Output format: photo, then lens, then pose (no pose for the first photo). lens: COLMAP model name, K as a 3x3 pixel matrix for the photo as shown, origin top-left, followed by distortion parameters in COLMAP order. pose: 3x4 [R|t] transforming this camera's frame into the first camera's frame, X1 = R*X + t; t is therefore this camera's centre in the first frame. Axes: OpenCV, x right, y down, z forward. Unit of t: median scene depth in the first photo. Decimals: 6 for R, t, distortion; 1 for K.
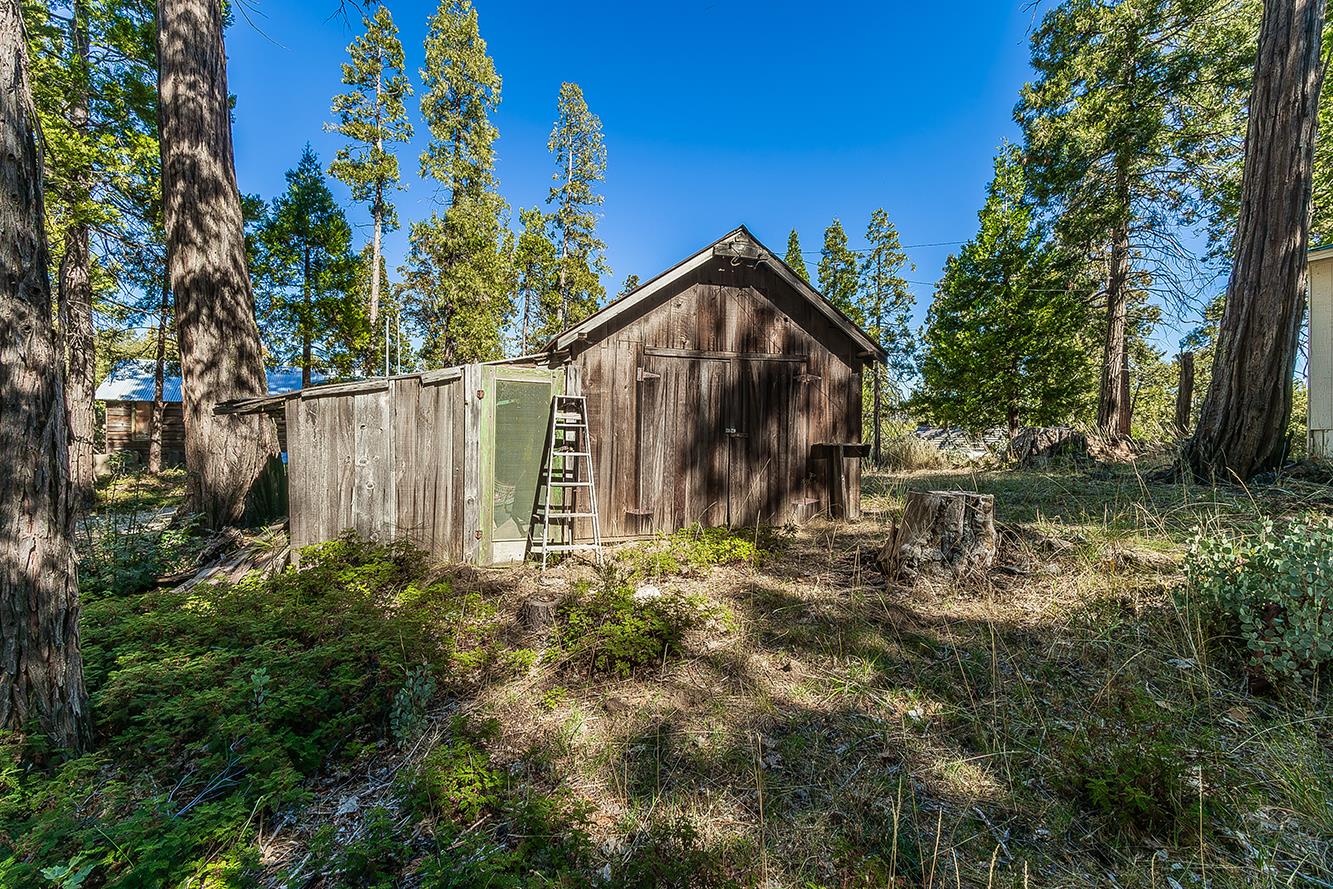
lens RADIAL K [[558.9, 0, 667.9], [0, 558.9, 437.4], [0, 0, 1]] dist [0.009575, -0.000618]
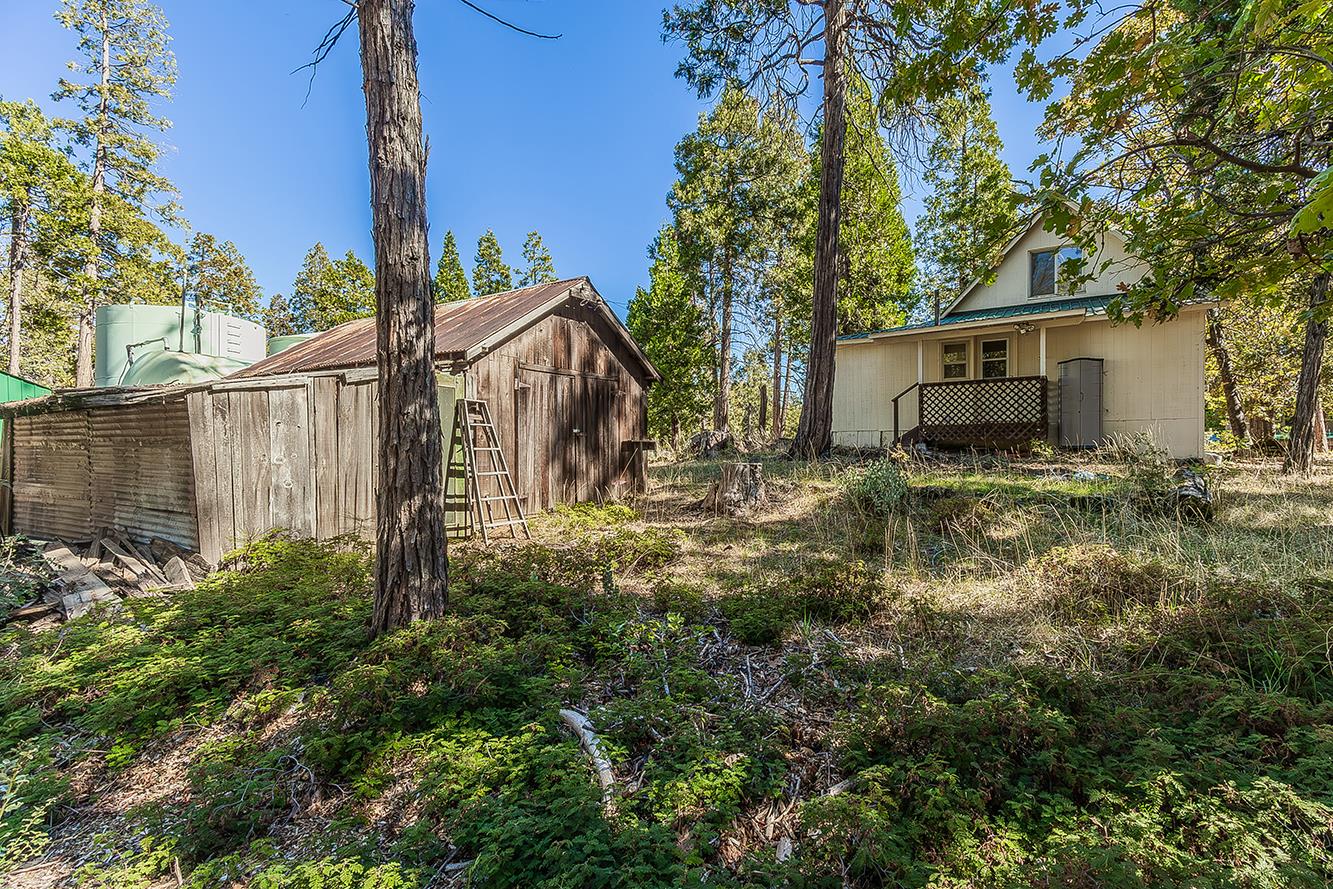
lens RADIAL K [[632.9, 0, 688.7], [0, 632.9, 460.6], [0, 0, 1]] dist [0.008897, -0.001462]
pose [[0.732291, -0.027300, 0.680444, -0.717620], [0.018049, 0.999623, 0.020682, 0.032296], [-0.680753, -0.002864, 0.732508, -0.266779]]
